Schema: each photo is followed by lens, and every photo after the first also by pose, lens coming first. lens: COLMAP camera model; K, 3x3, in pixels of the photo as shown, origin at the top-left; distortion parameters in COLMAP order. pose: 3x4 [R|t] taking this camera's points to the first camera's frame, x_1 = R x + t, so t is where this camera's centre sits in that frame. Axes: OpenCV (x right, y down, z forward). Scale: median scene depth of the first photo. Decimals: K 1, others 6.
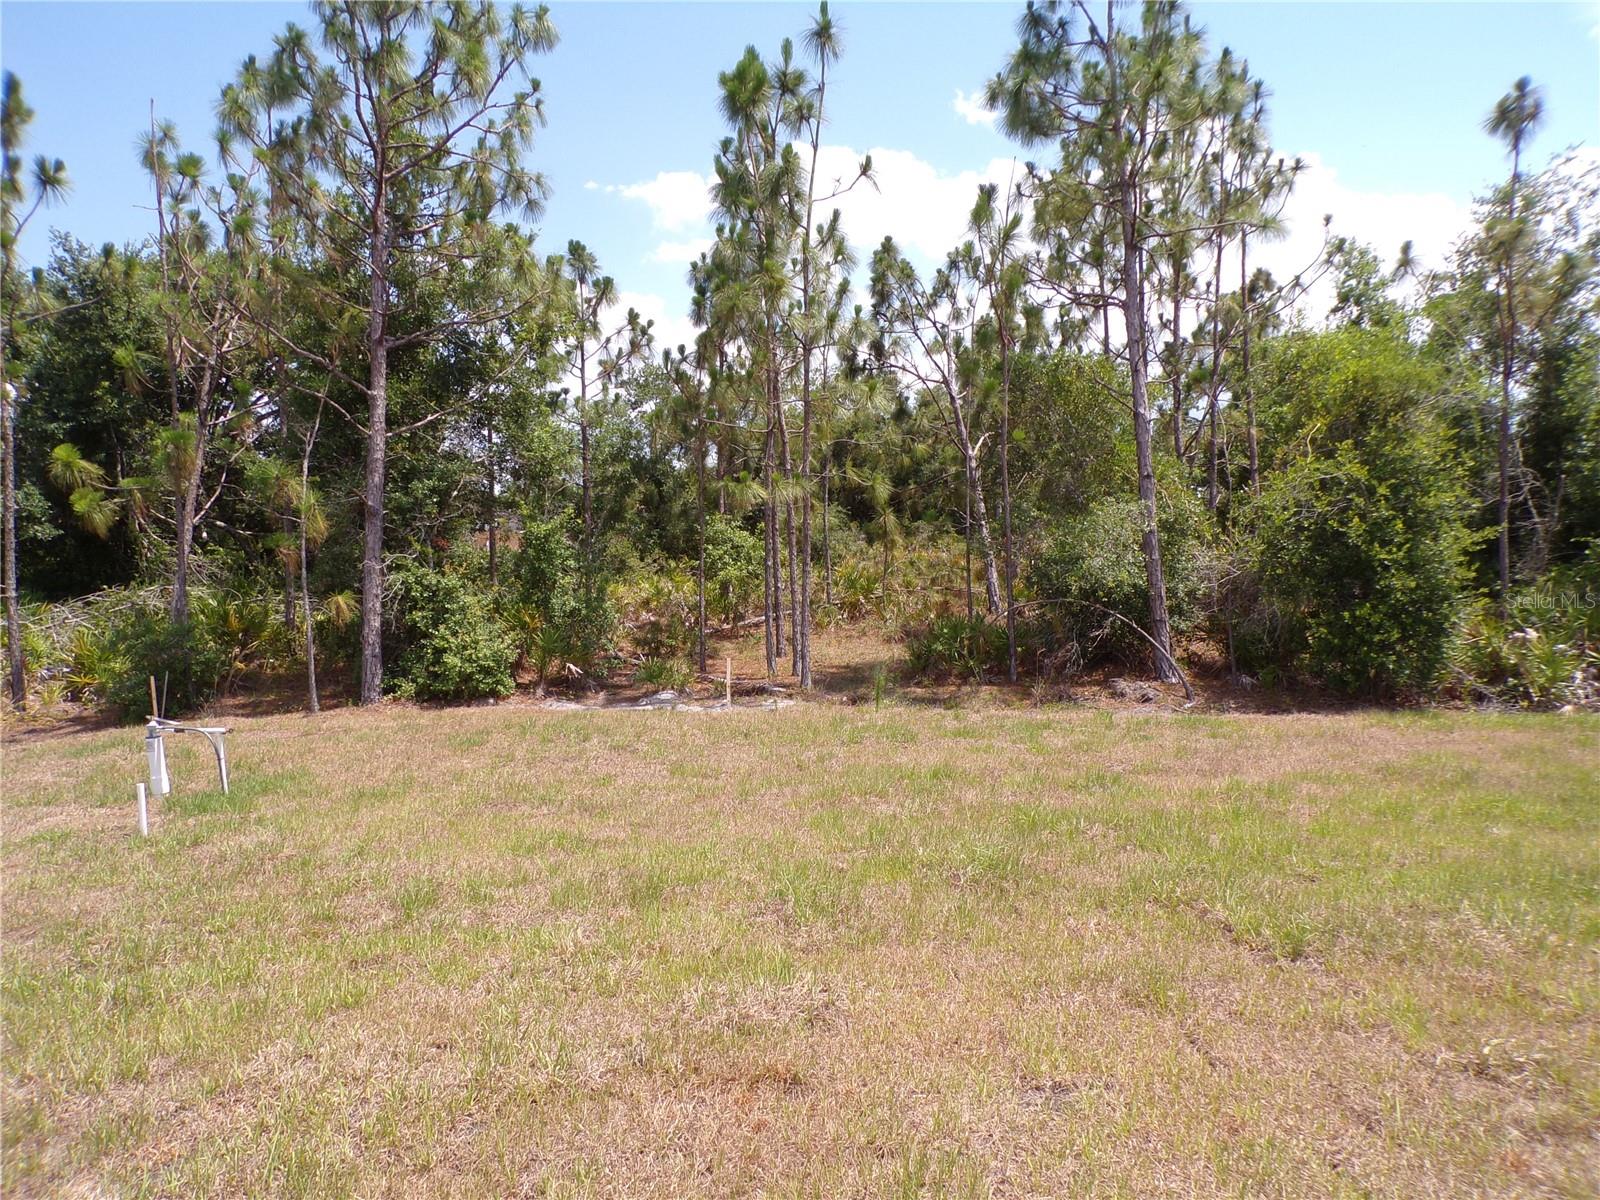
lens RADIAL K [[1088.7, 0, 806.9], [0, 1088.7, 600.9], [0, 0, 1]] dist [0.007876, 0.007710]
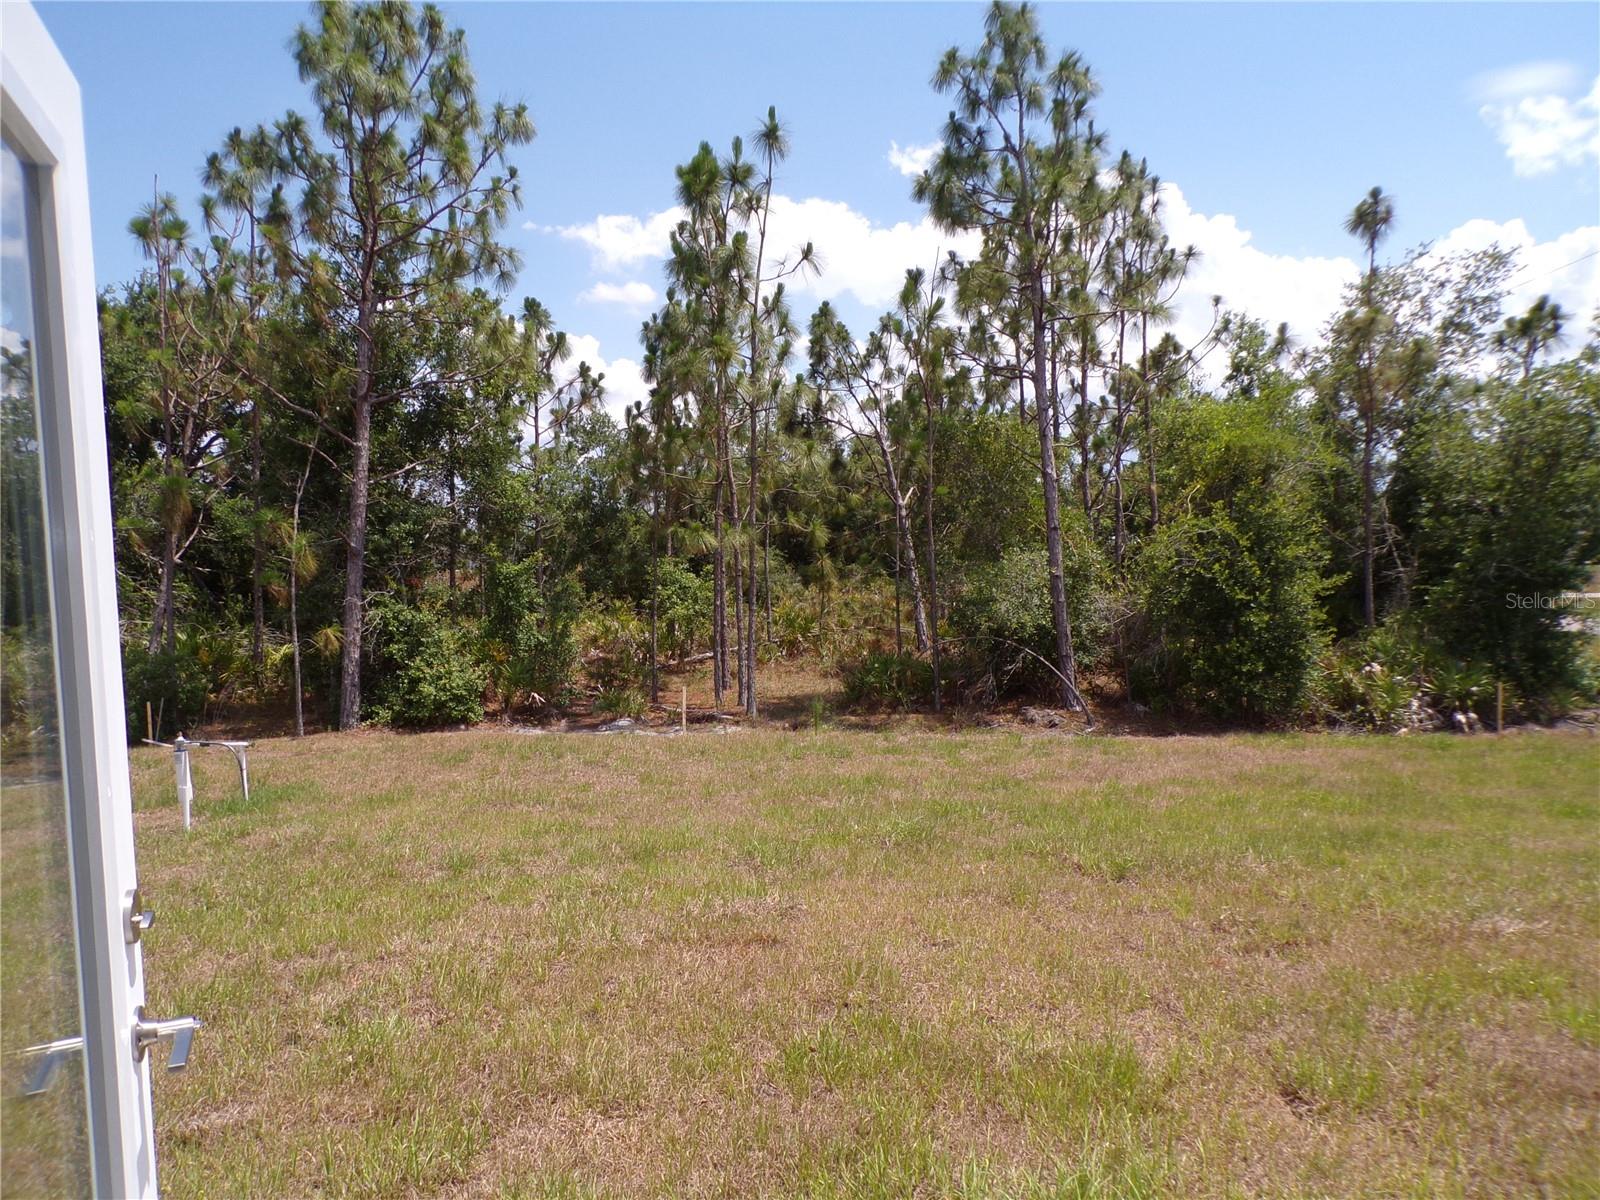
lens RADIAL K [[1088.7, 0, 807.6], [0, 1088.7, 603.3], [0, 0, 1]] dist [0.007876, 0.007710]
pose [[0.998059, 0.007314, 0.061841, -0.012772], [-0.005068, 0.999325, -0.036385, 0.005872], [-0.062066, 0.036001, 0.997423, -0.107584]]
